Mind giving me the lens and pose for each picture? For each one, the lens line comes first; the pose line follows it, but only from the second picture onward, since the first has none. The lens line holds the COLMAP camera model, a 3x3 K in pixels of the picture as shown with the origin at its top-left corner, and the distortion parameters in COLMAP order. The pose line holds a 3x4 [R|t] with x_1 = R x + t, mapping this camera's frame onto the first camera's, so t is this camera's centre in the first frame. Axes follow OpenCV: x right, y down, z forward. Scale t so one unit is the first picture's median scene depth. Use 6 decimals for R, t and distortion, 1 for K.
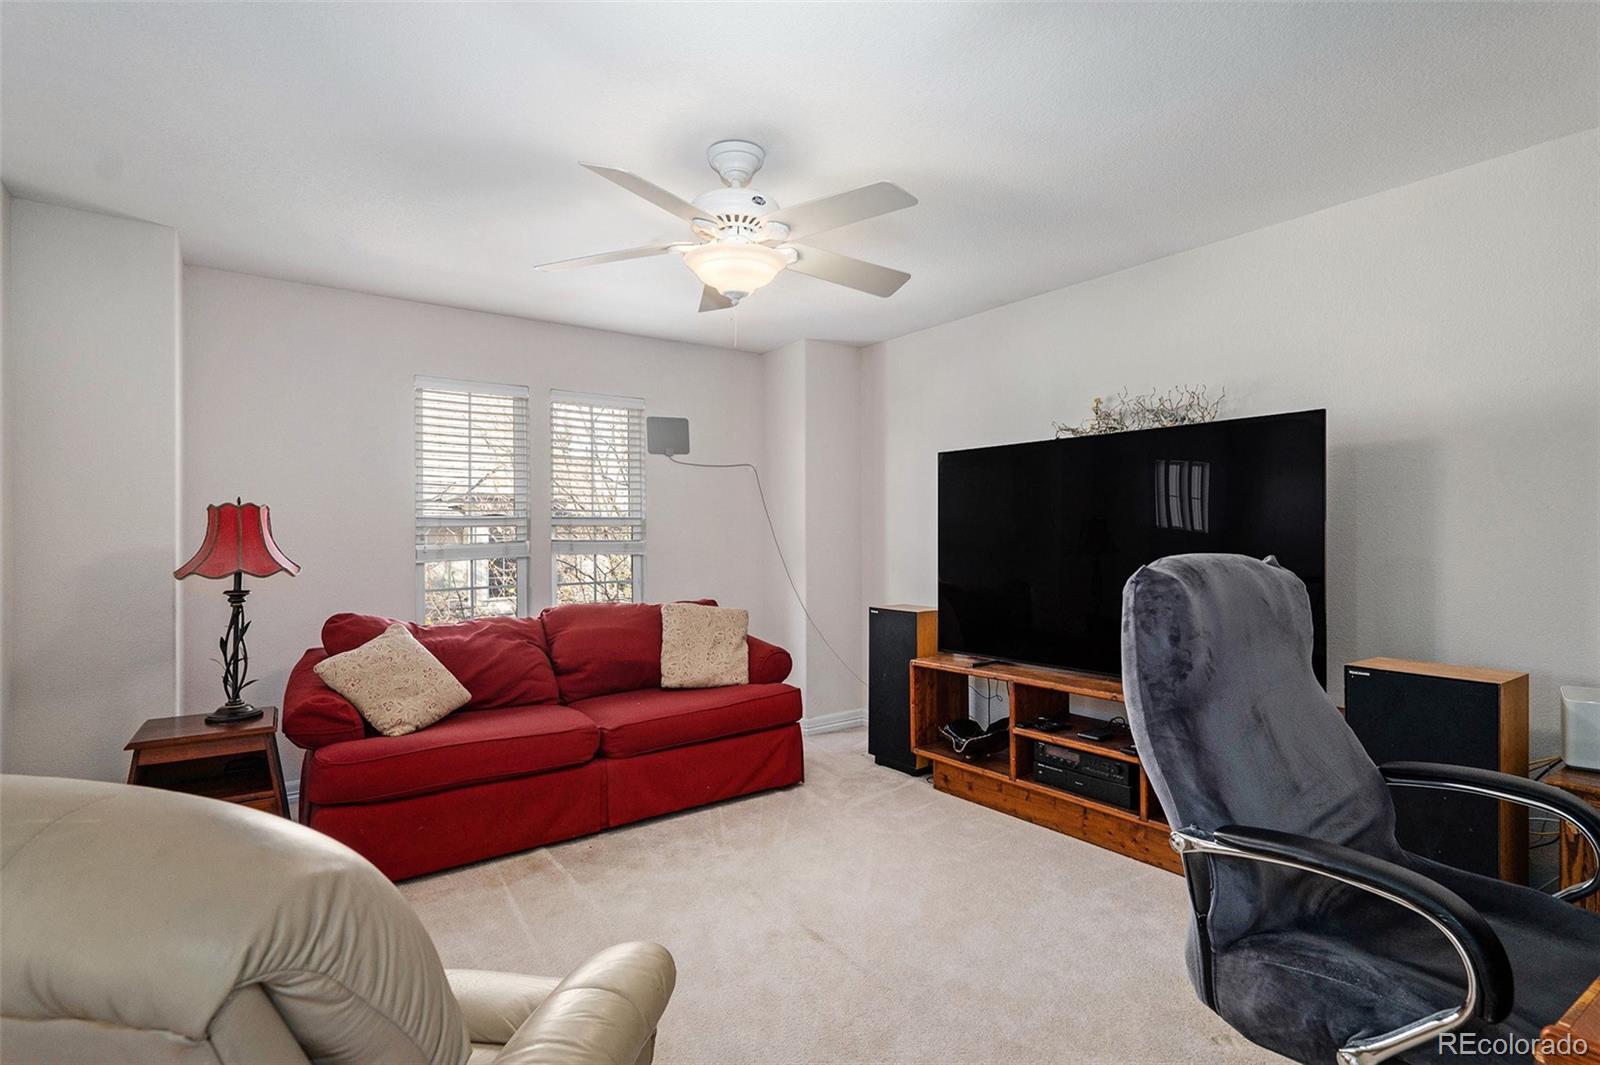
lens RADIAL K [[756.0, 0, 801.7], [0, 756.0, 527.8], [0, 0, 1]] dist [0.030272, -0.011786]
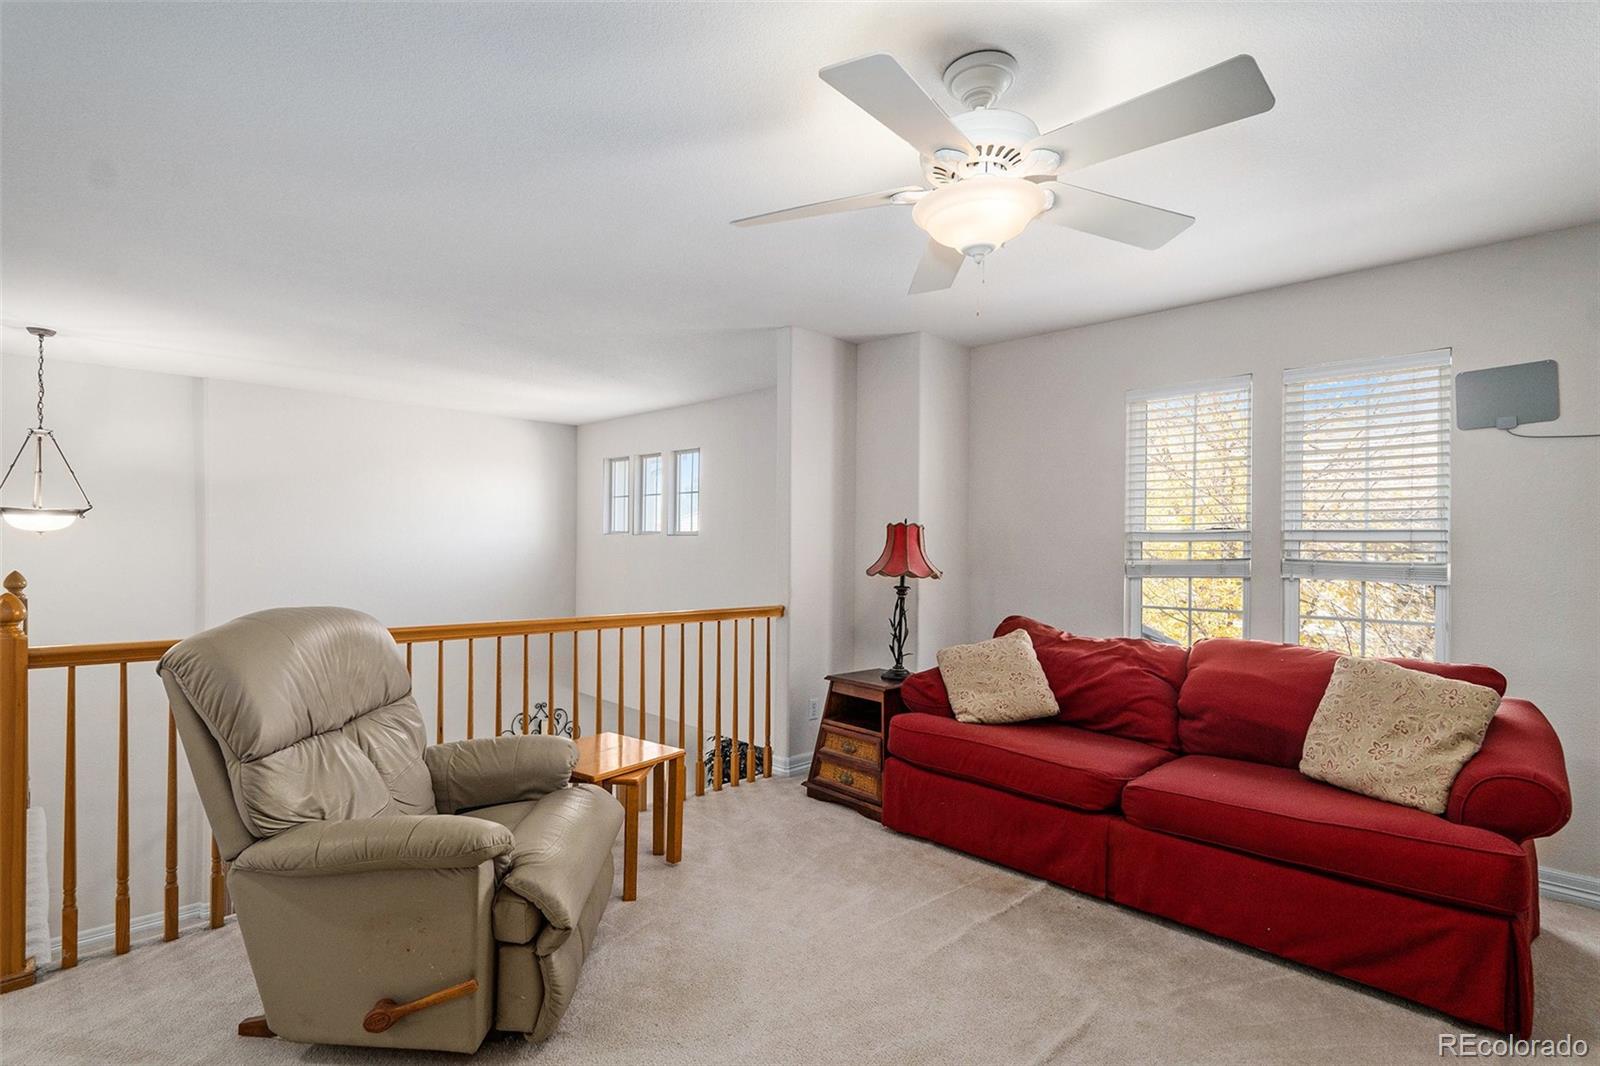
lens RADIAL K [[744.8, 0, 799.1], [0, 744.8, 537.3], [0, 0, 1]] dist [0.000746, 0.000227]
pose [[0.182763, -0.004365, -0.983147, 0.456358], [-0.007495, 0.999955, -0.005833, 0.002276], [0.983128, 0.008434, 0.182722, 0.473186]]
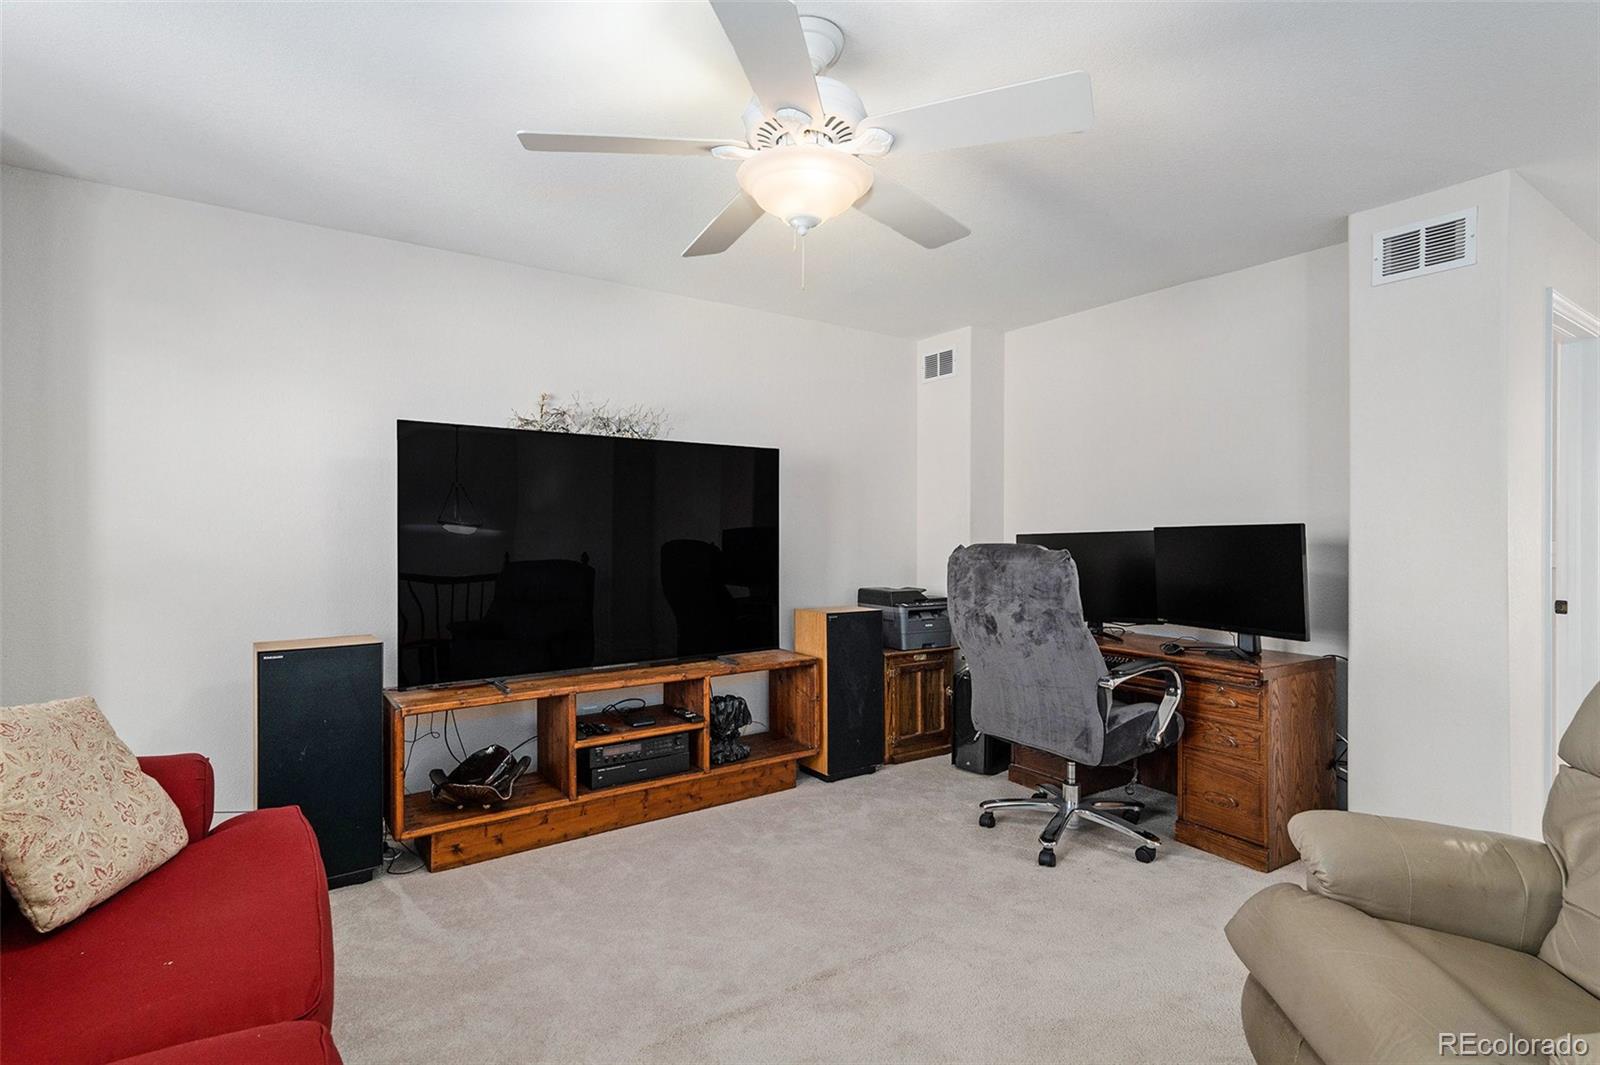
lens RADIAL K [[756.0, 0, 801.7], [0, 756.0, 527.8], [0, 0, 1]] dist [0.030272, -0.011786]
pose [[0.067249, 0.001279, 0.997735, -0.621320], [-0.013879, 0.999904, -0.000346, -0.002053], [-0.997640, -0.013825, 0.067260, 0.662055]]
